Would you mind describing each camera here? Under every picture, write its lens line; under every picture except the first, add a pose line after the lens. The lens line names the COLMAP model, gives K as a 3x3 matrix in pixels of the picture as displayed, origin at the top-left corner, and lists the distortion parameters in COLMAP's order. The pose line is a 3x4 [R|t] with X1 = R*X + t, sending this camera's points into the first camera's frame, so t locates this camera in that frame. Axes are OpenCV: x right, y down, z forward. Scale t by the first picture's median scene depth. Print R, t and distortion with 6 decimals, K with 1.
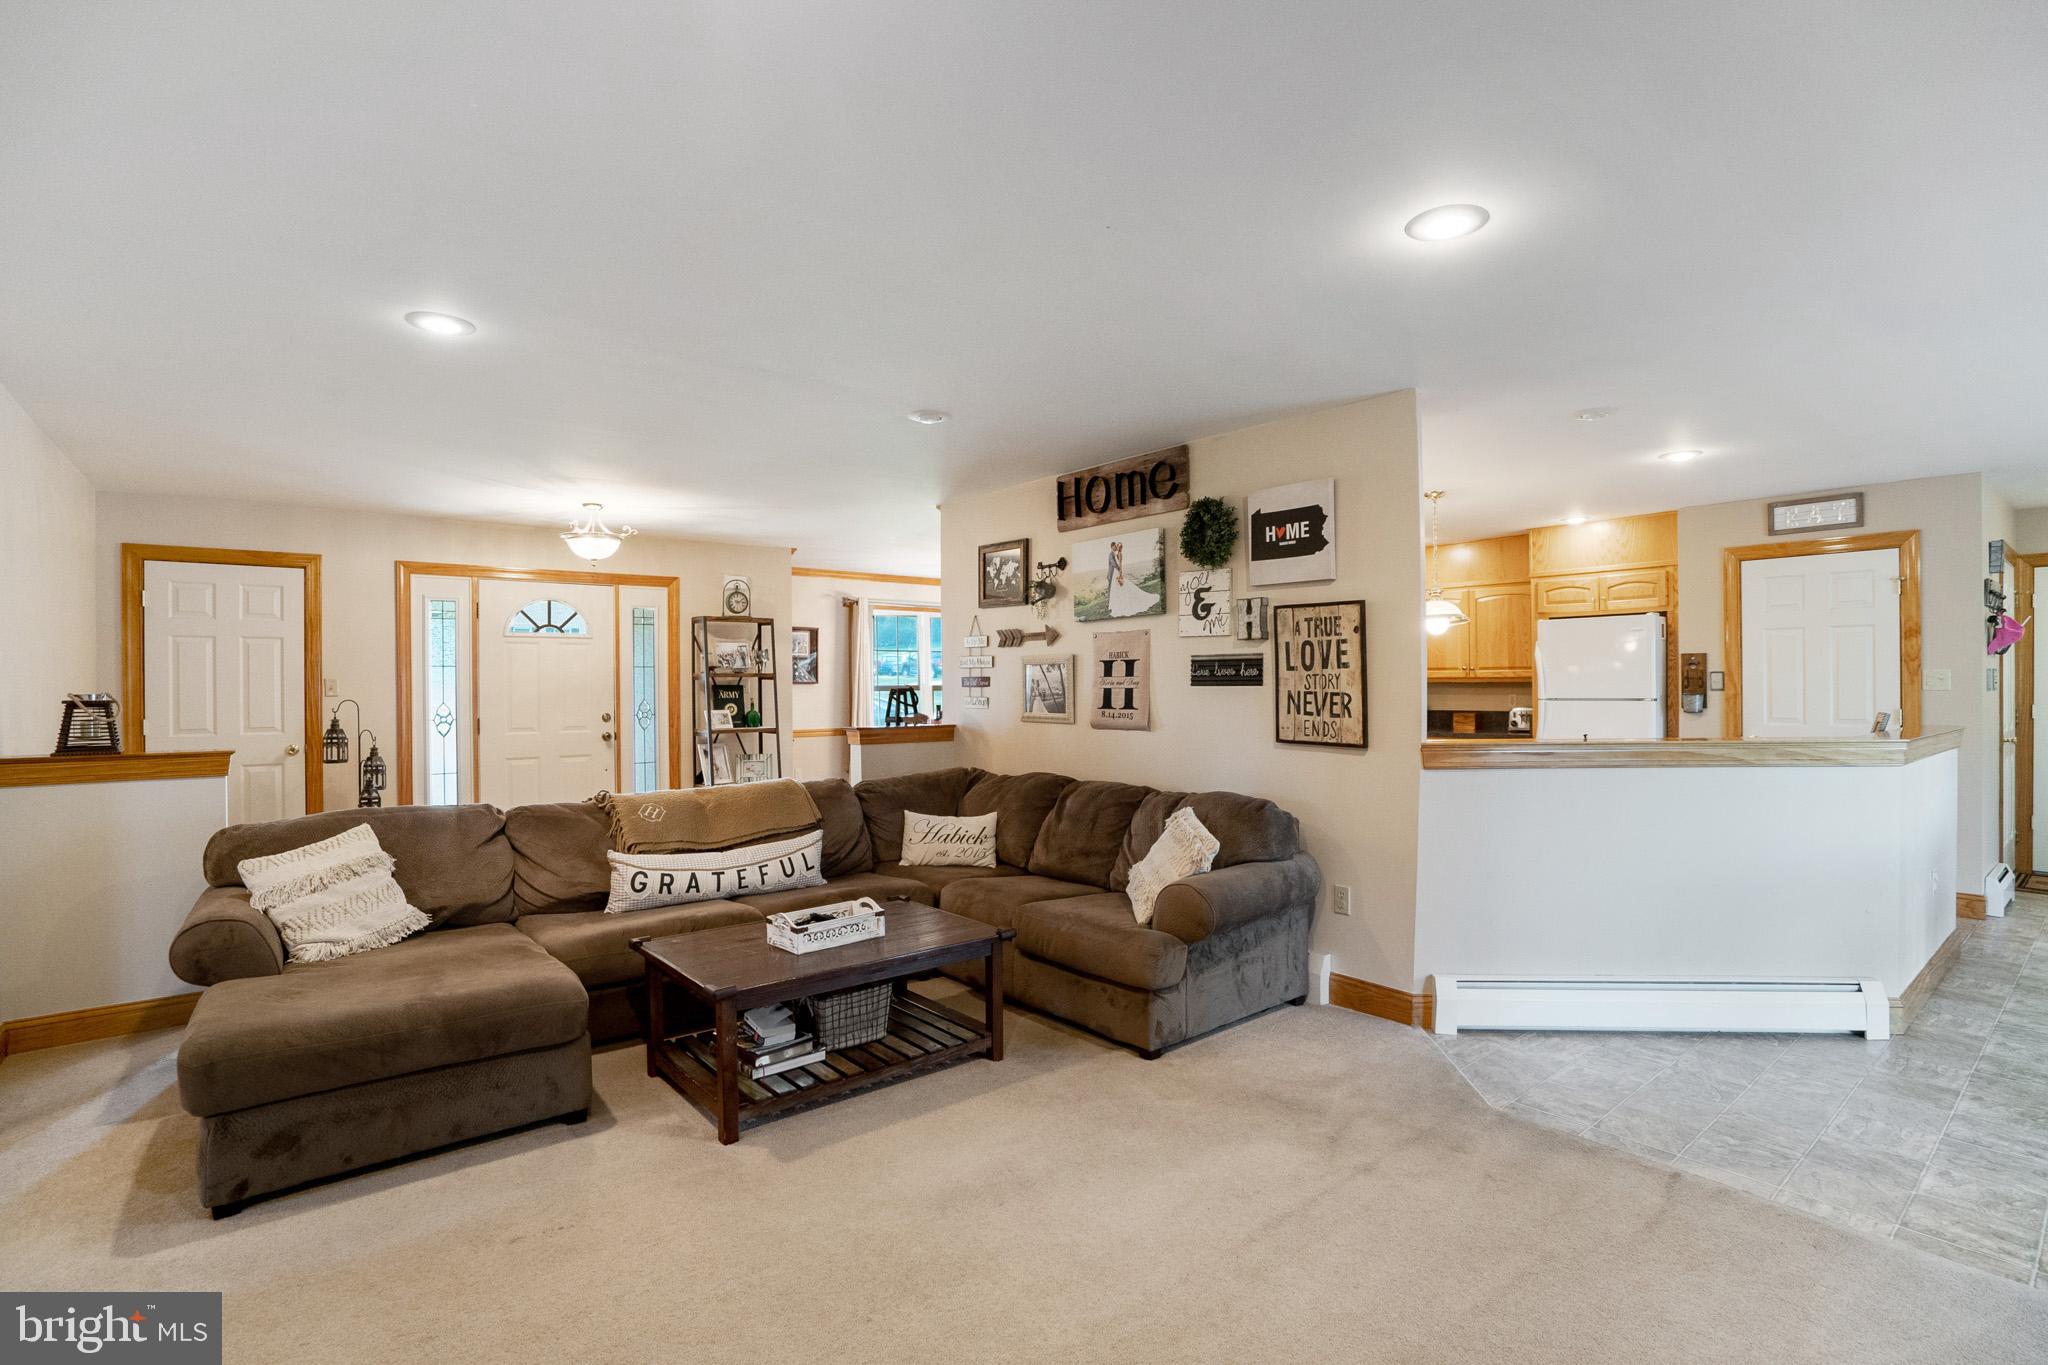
lens RADIAL K [[960.4, 0, 1024.0], [0, 960.4, 682.5], [0, 0, 1]] dist [-0.011391, 0.001210]
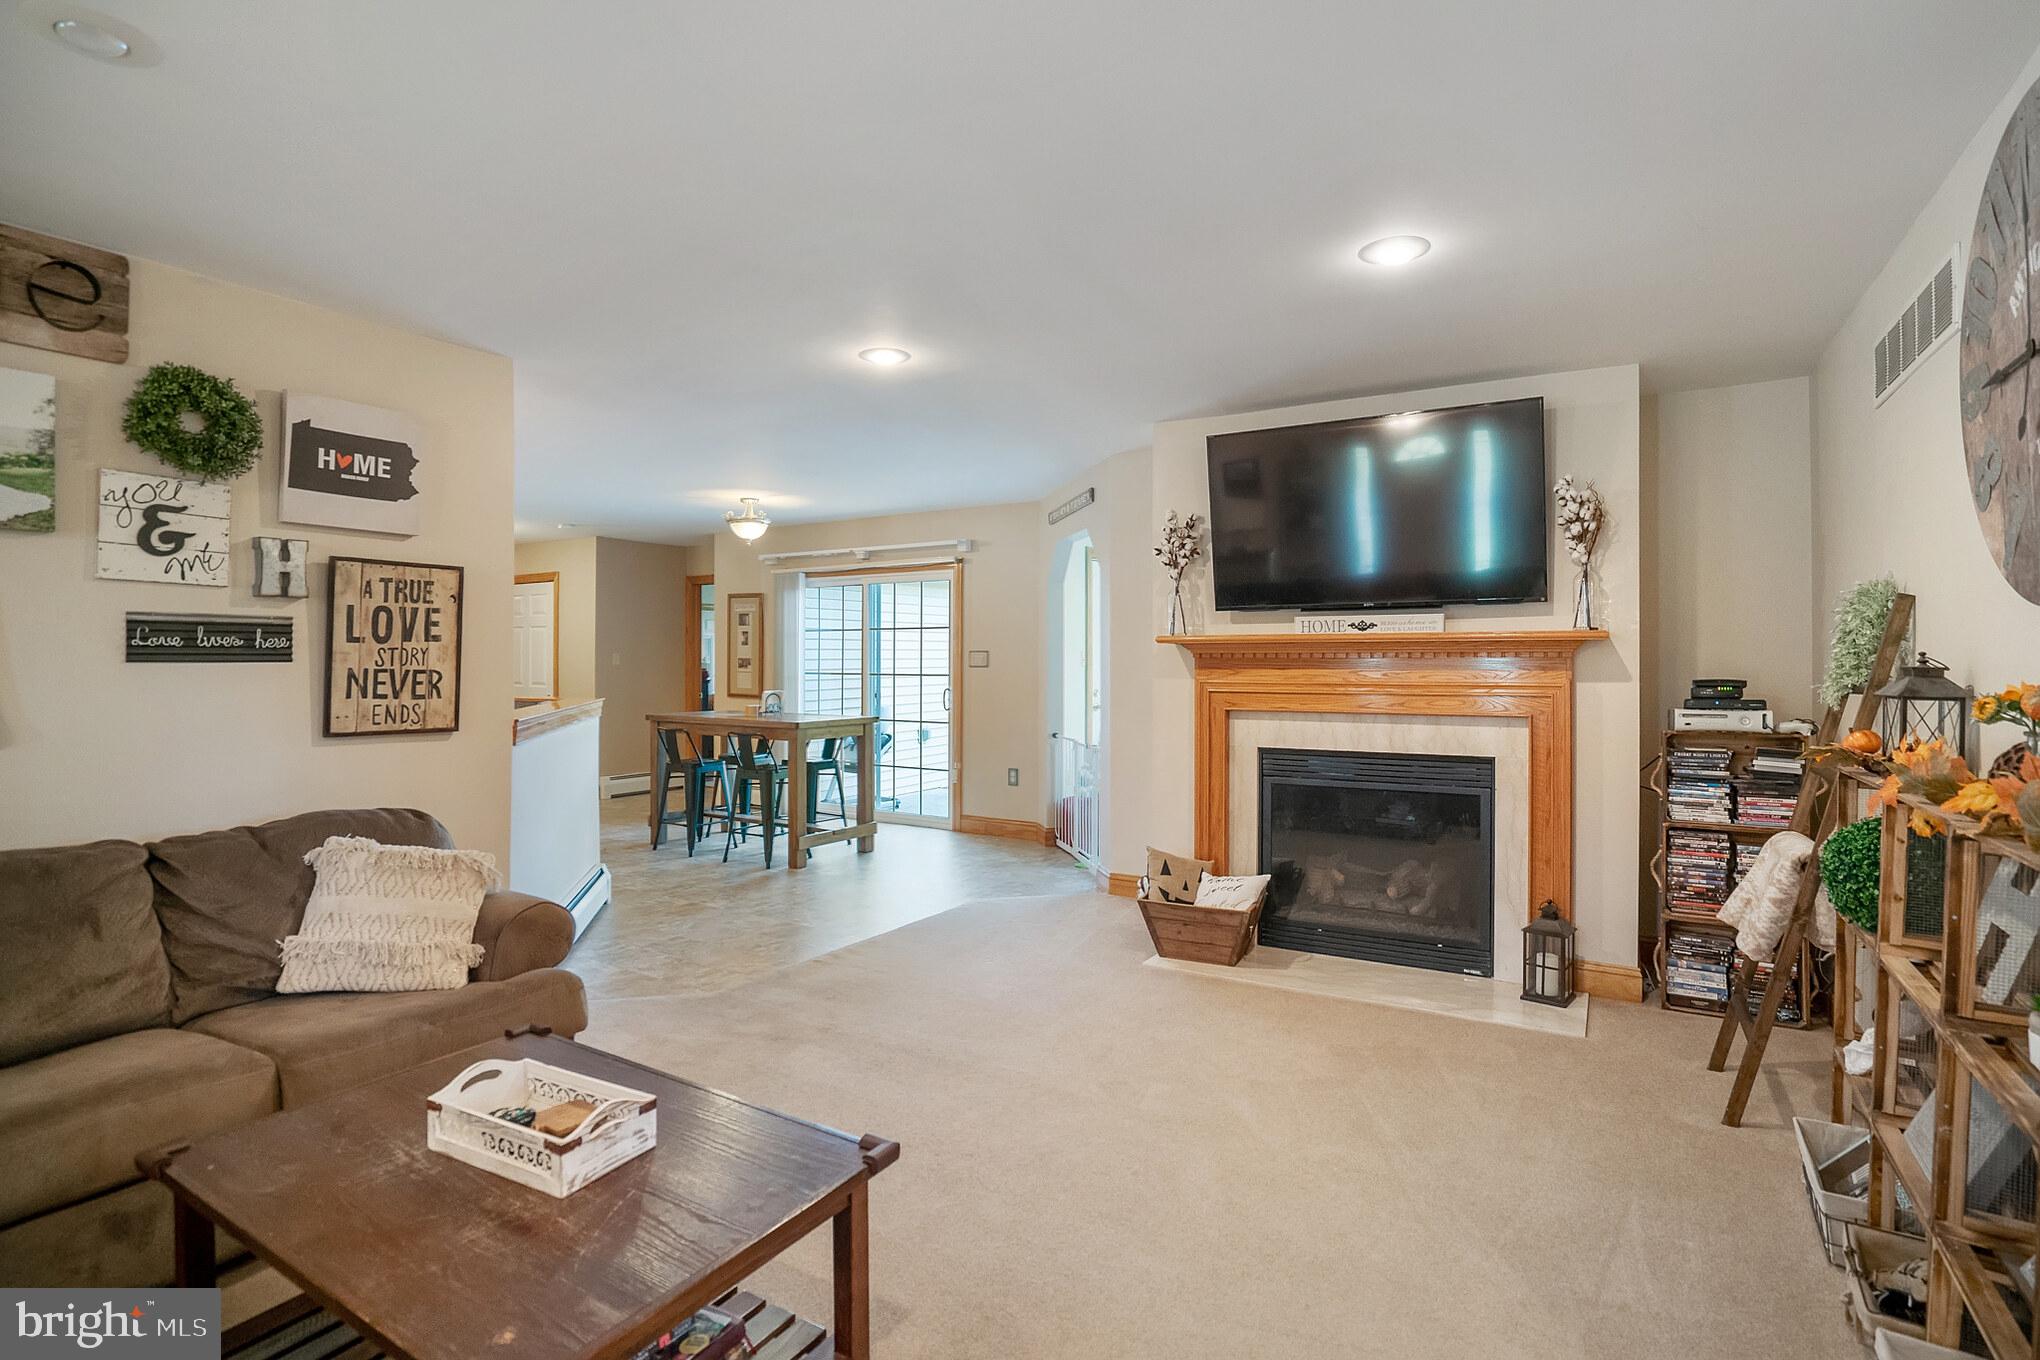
lens RADIAL K [[999.3, 0, 1029.4], [0, 999.3, 658.1], [0, 0, 1]] dist [-0.040906, 0.000730]
pose [[-0.313890, 0.005383, 0.949444, -0.599905], [-0.002189, 0.999977, -0.006393, 0.003860], [-0.949457, -0.004085, -0.313871, 0.678484]]
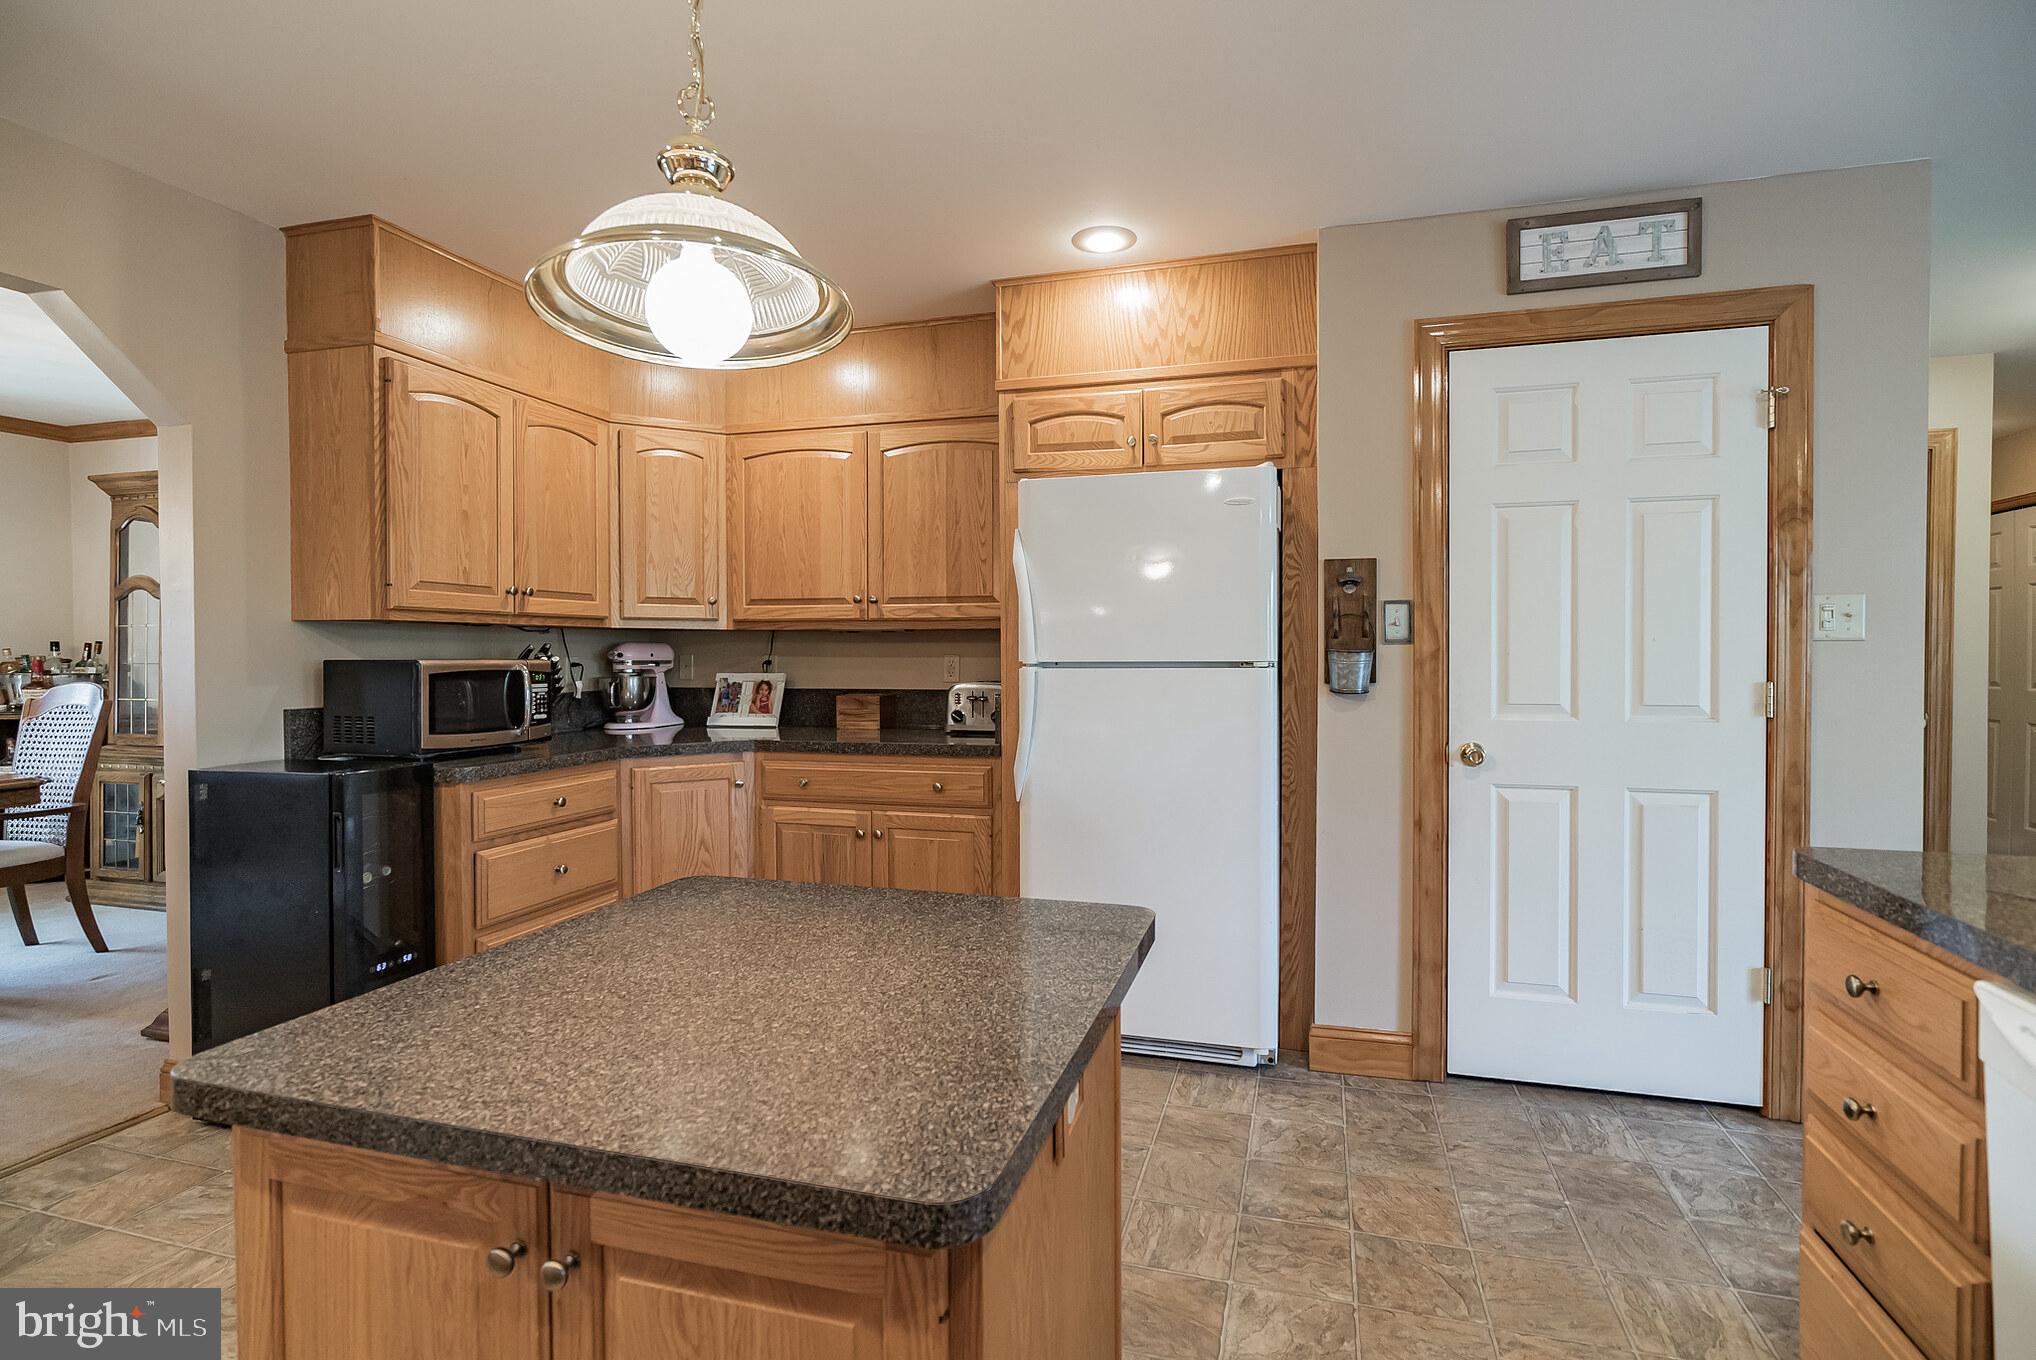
lens RADIAL K [[954.8, 0, 1018.0], [0, 954.8, 680.0], [0, 0, 1]] dist [-0.011391, 0.001210]
pose [[0.819919, -0.006285, 0.572445, 0.458269], [-0.009613, 0.999648, 0.024743, 0.022236], [-0.572399, -0.025790, 0.819570, 1.025253]]
